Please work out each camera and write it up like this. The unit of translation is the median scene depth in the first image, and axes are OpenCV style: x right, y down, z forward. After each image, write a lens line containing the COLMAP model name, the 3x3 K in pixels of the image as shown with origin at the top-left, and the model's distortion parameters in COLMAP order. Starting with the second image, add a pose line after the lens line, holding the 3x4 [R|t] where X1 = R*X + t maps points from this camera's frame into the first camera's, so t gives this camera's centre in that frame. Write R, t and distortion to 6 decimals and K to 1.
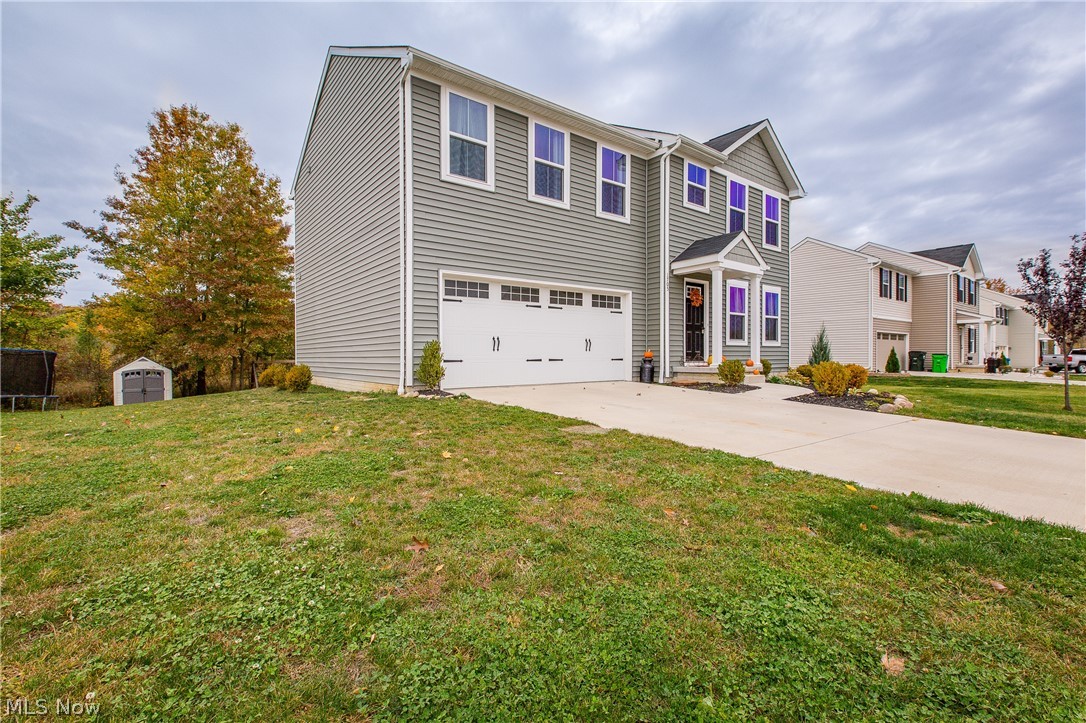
lens RADIAL K [[495.0, 0, 537.6], [0, 495.0, 362.7], [0, 0, 1]] dist [0.001907, -0.000602]
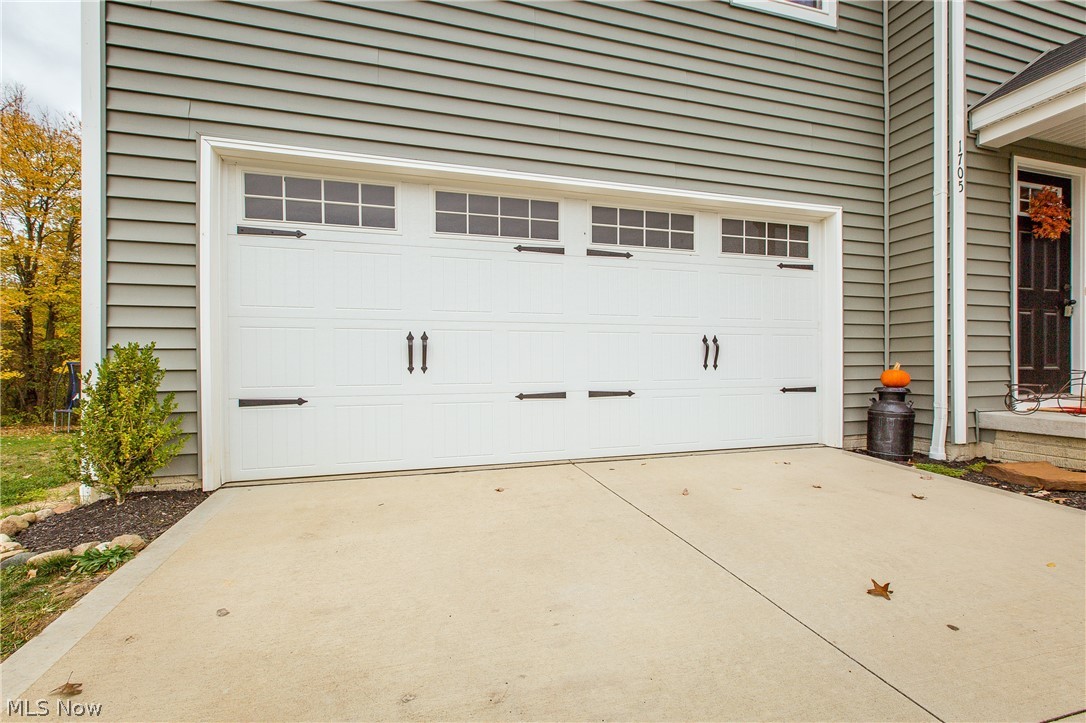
lens RADIAL K [[495.0, 0, 551.7], [0, 495.0, 371.3], [0, 0, 1]] dist [0.001907, -0.000602]
pose [[0.942698, -0.000208, -0.333647, 0.109643], [-0.000922, 0.999994, -0.003230, -0.019499], [0.333646, 0.003352, 0.942692, 0.581200]]
